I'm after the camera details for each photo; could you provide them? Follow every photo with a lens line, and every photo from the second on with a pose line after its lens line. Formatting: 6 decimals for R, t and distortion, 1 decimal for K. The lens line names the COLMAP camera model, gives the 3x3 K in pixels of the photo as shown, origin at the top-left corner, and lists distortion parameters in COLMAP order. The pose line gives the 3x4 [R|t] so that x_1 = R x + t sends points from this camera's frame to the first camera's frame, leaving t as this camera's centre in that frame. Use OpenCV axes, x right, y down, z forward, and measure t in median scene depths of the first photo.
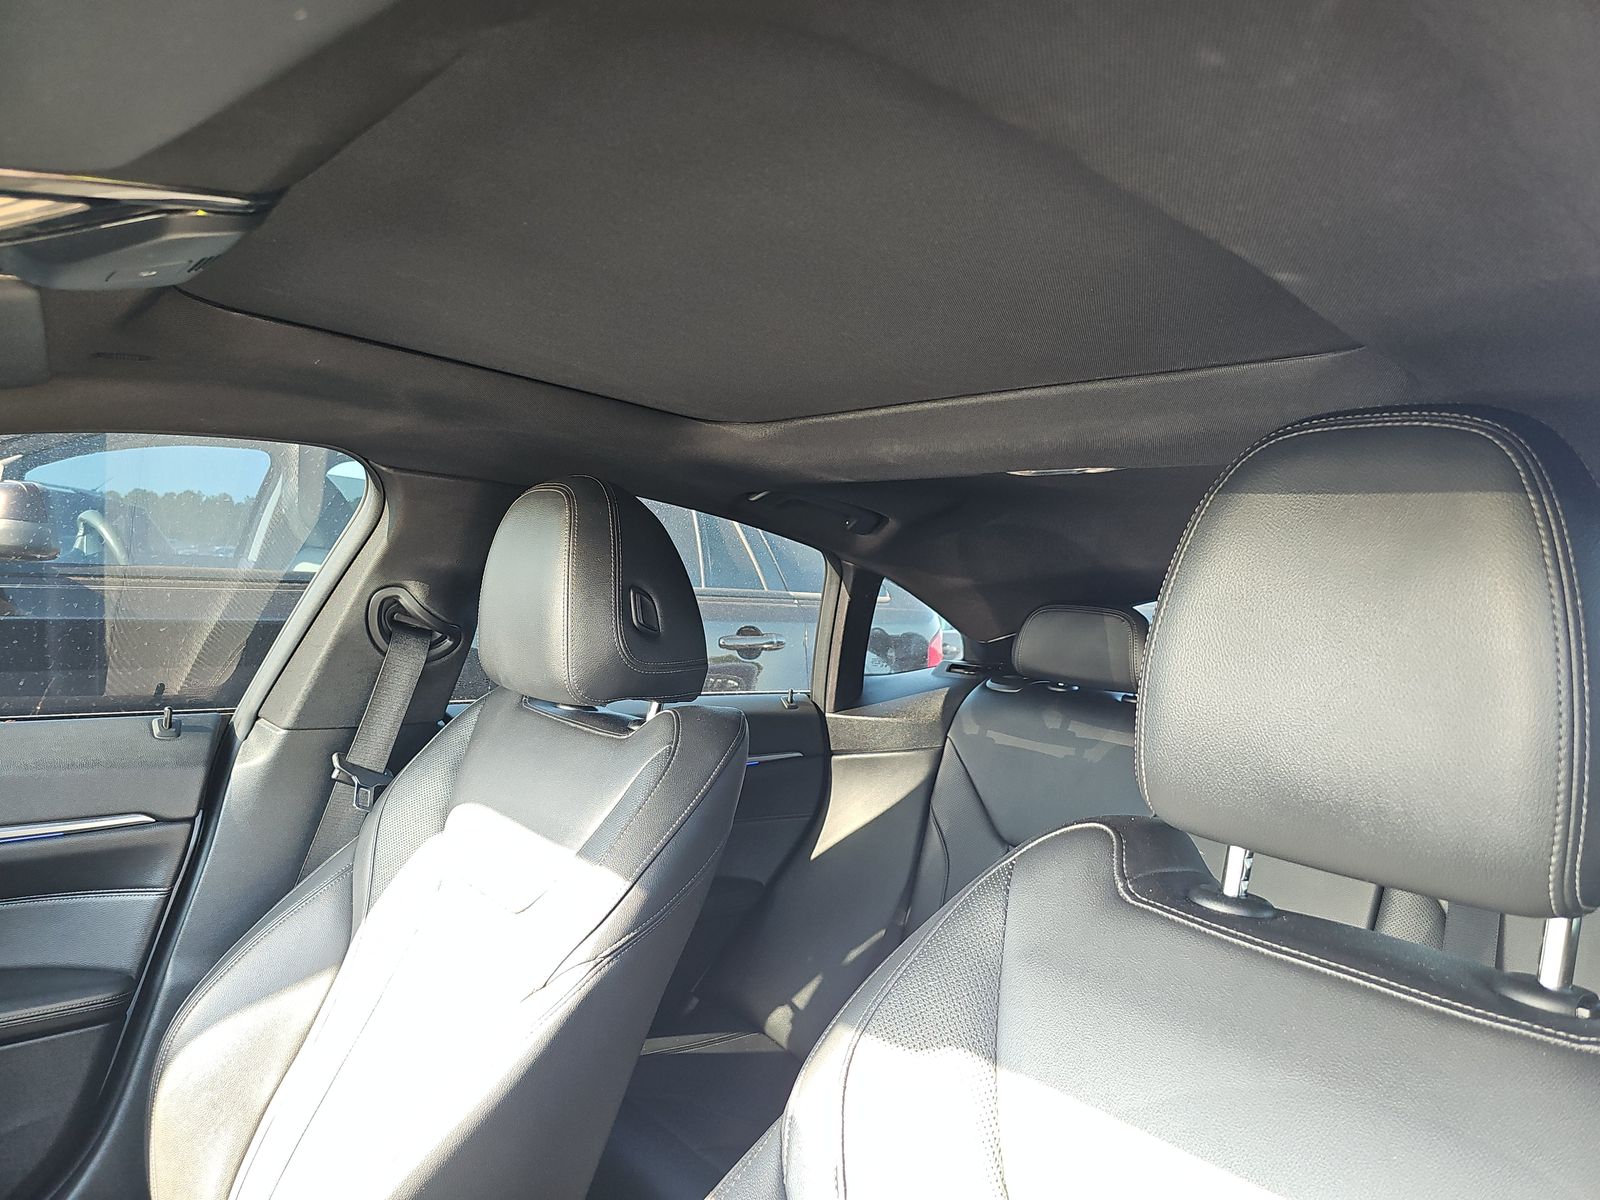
lens RADIAL K [[1082.2, 0, 808.9], [0, 1082.2, 598.9], [0, 0, 1]] dist [0.044573, -0.027252]
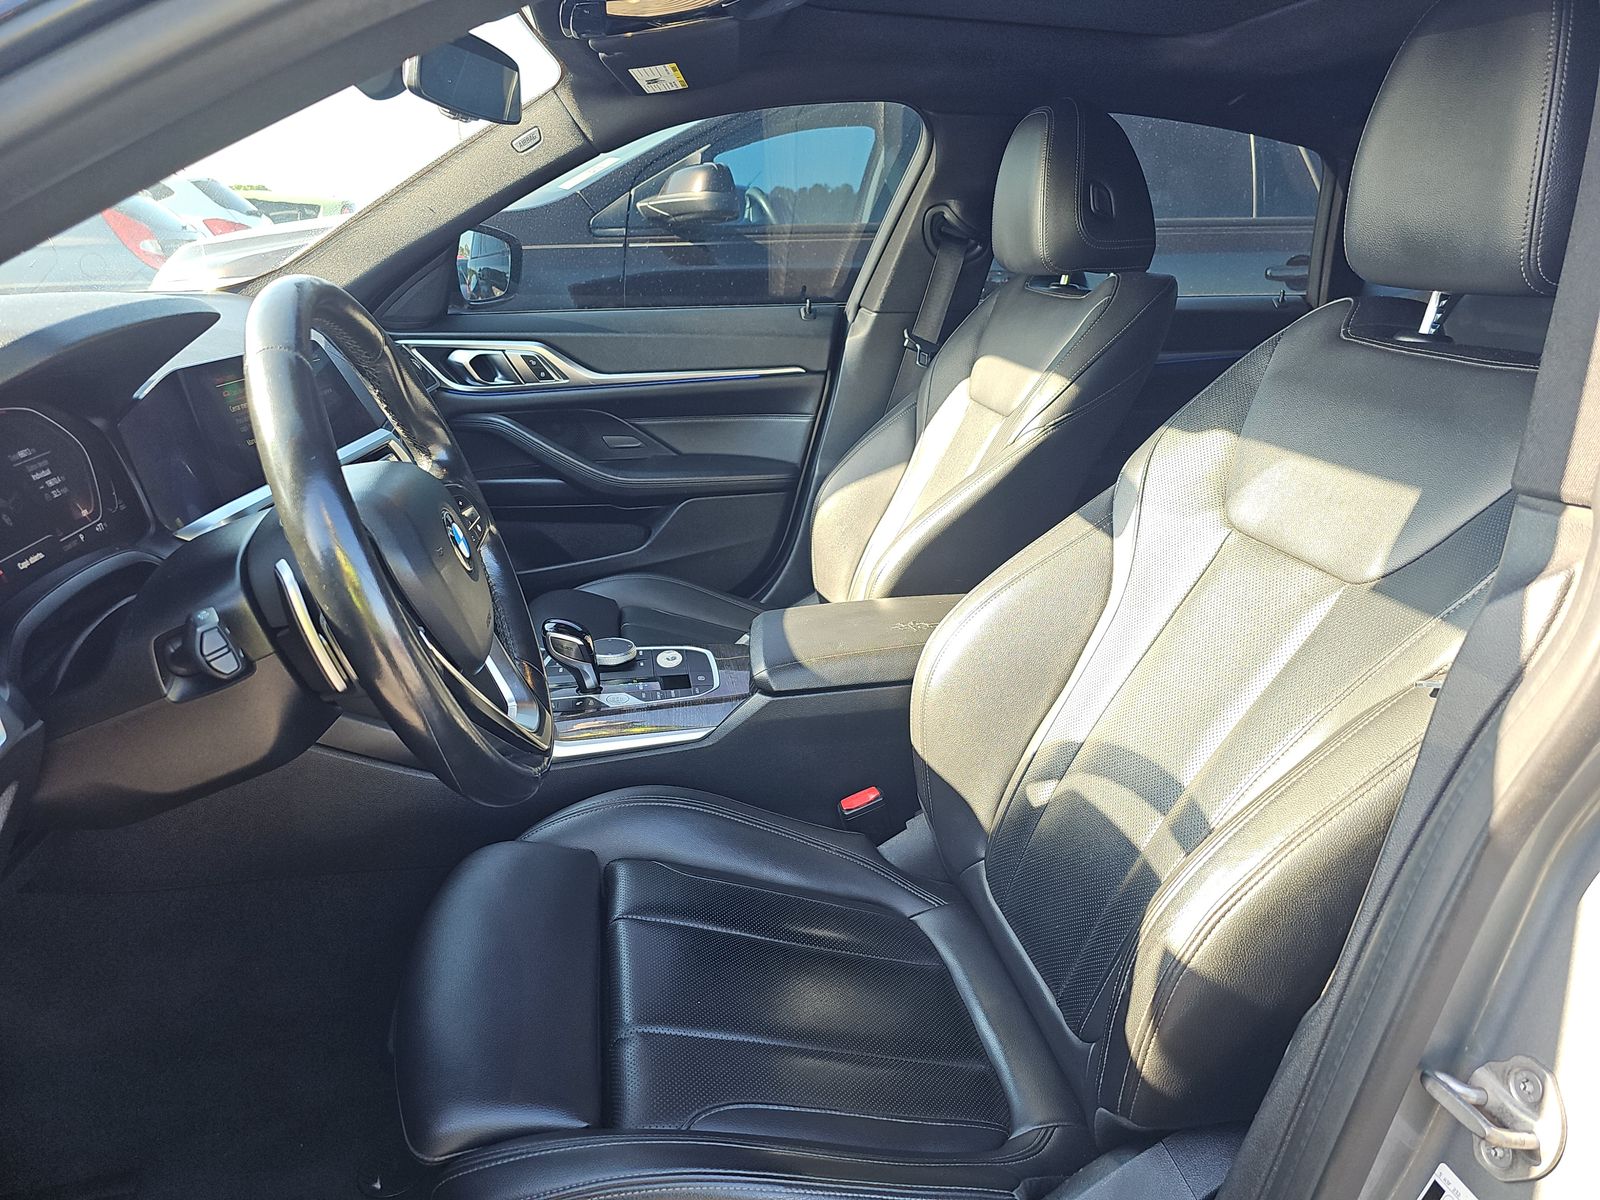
lens RADIAL K [[1082.2, 0, 803.9], [0, 1082.2, 605.3], [0, 0, 1]] dist [0.044573, -0.027252]
pose [[0.861413, 0.103247, -0.497300, 0.226102], [0.045675, 0.959406, 0.278305, 0.086987], [0.505847, -0.262450, 0.821729, -0.392893]]
